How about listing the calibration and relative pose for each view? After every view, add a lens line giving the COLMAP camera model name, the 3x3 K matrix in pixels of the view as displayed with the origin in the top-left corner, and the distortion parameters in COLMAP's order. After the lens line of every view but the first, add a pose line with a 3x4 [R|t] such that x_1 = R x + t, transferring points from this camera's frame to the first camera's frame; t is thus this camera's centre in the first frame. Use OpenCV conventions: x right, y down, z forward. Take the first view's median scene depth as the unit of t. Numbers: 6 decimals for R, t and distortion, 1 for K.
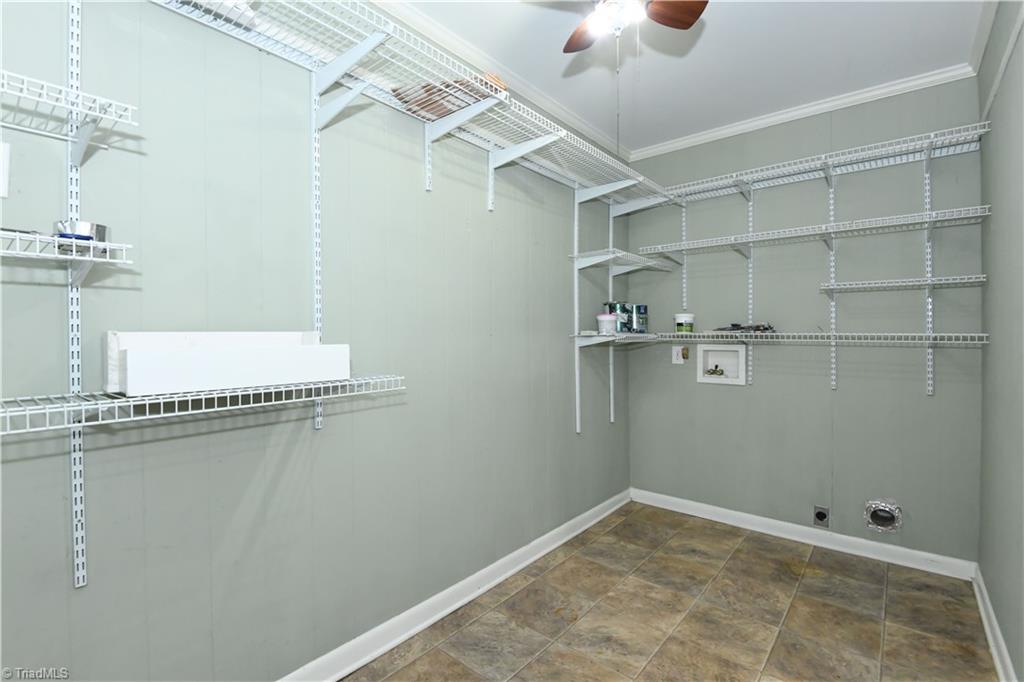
lens RADIAL K [[459.5, 0, 514.2], [0, 459.5, 337.0], [0, 0, 1]] dist [-0.002893, -0.005631]
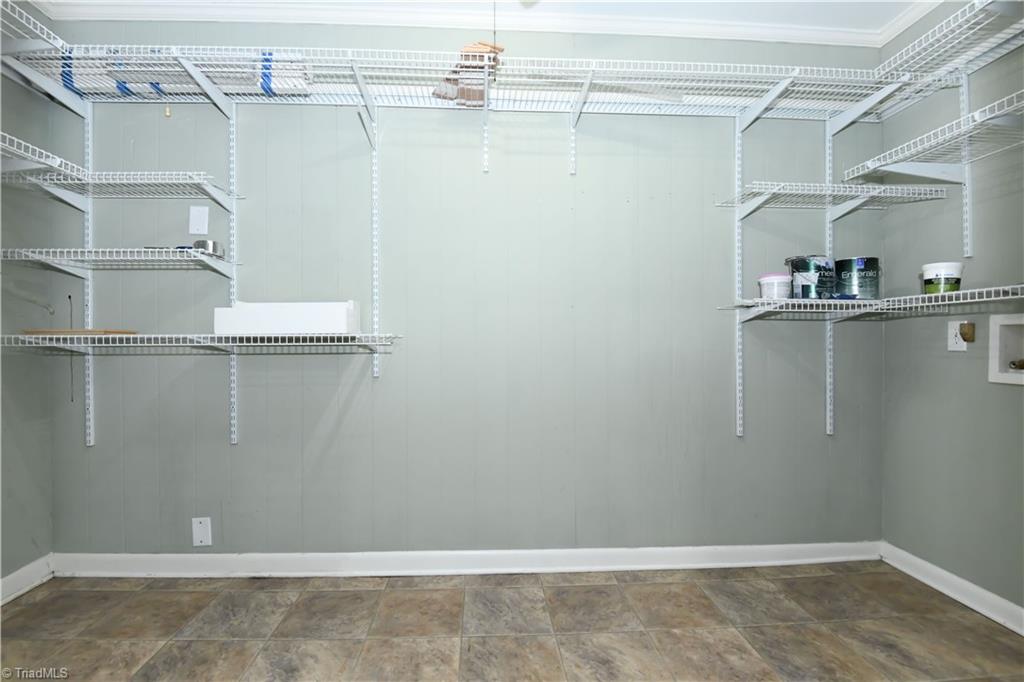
lens RADIAL K [[459.5, 0, 478.1], [0, 459.5, 335.0], [0, 0, 1]] dist [-0.002893, -0.005631]
pose [[0.696961, -0.003355, -0.717101, 0.475789], [-0.003314, 0.999963, -0.007899, 0.062649], [0.717101, 0.007882, 0.696925, 0.197302]]
